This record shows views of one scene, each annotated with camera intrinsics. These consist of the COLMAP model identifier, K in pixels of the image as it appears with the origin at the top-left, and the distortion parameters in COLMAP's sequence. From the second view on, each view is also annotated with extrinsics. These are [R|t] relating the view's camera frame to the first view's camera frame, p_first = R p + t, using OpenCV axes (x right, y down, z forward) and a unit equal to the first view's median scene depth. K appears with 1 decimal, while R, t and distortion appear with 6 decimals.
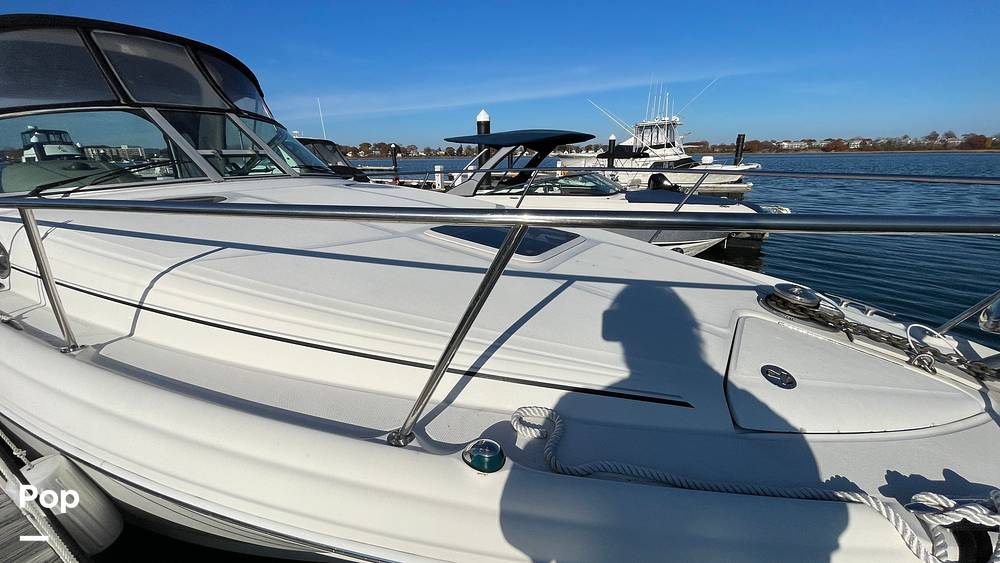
lens RADIAL K [[402.2, 0, 494.9], [0, 402.2, 287.8], [0, 0, 1]] dist [-0.000772, 0.000084]
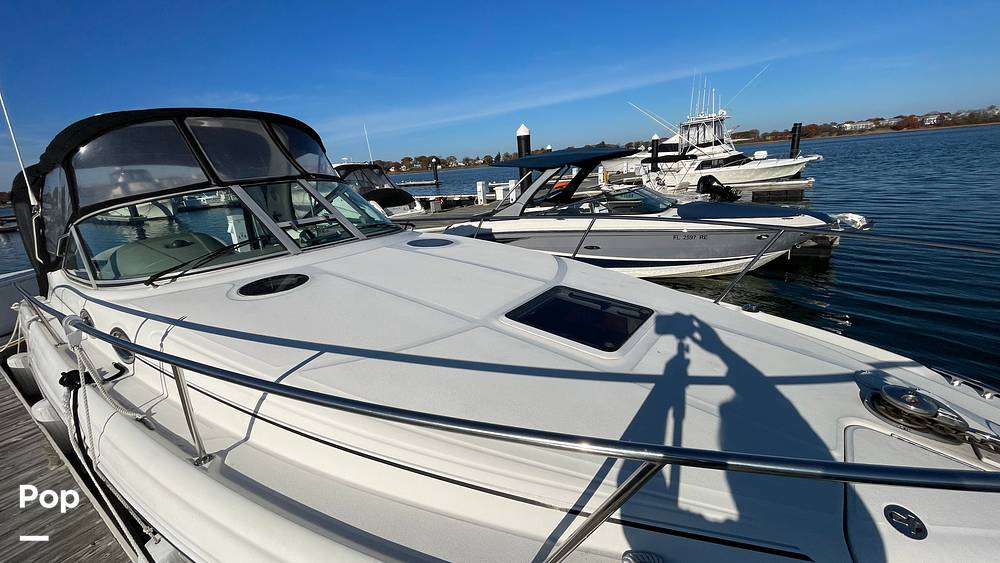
lens RADIAL K [[402.2, 0, 494.2], [0, 402.2, 285.3], [0, 0, 1]] dist [-0.000772, 0.000084]
pose [[0.994025, -0.036631, -0.102821, -0.056745], [0.035646, 0.999299, -0.011396, -0.148608], [0.103167, 0.007663, 0.994635, -0.017194]]
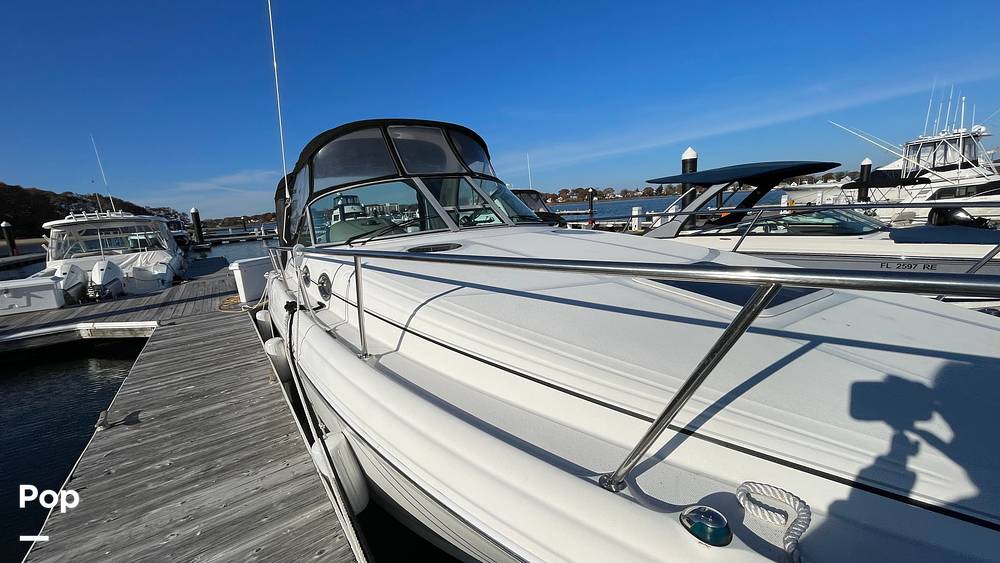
lens RADIAL K [[402.2, 0, 497.4], [0, 402.2, 291.7], [0, 0, 1]] dist [-0.000772, 0.000084]
pose [[0.897453, 0.044326, -0.438877, -0.024523], [-0.083748, 0.993964, -0.070864, -0.003927], [0.433087, 0.100352, 0.895749, -0.030199]]
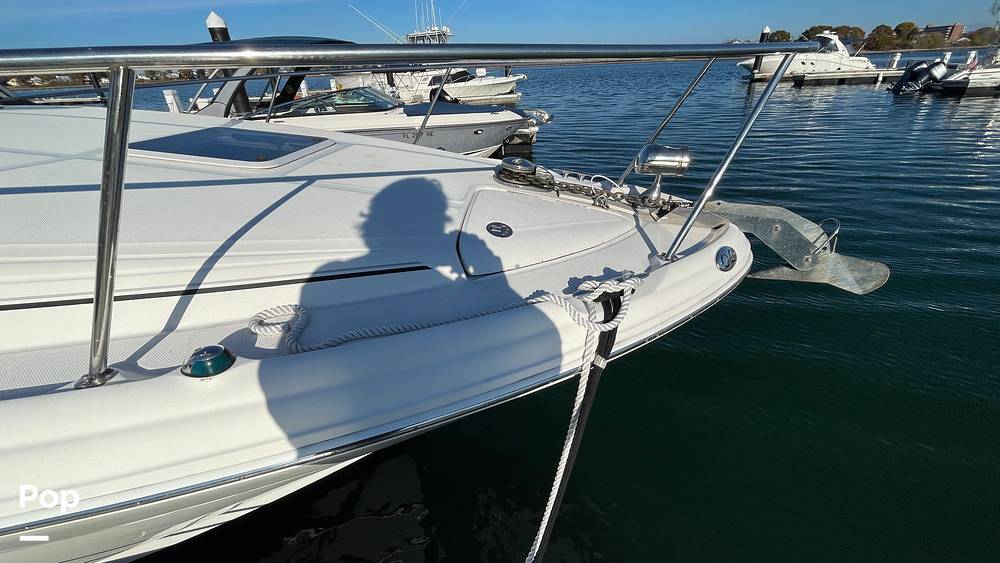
lens RADIAL K [[402.2, 0, 495.3], [0, 402.2, 285.9], [0, 0, 1]] dist [-0.000772, 0.000084]
pose [[0.883831, -0.242958, 0.399768, 0.074898], [0.173103, 0.963754, 0.203014, 0.057275], [-0.434602, -0.110229, 0.893852, -0.029851]]
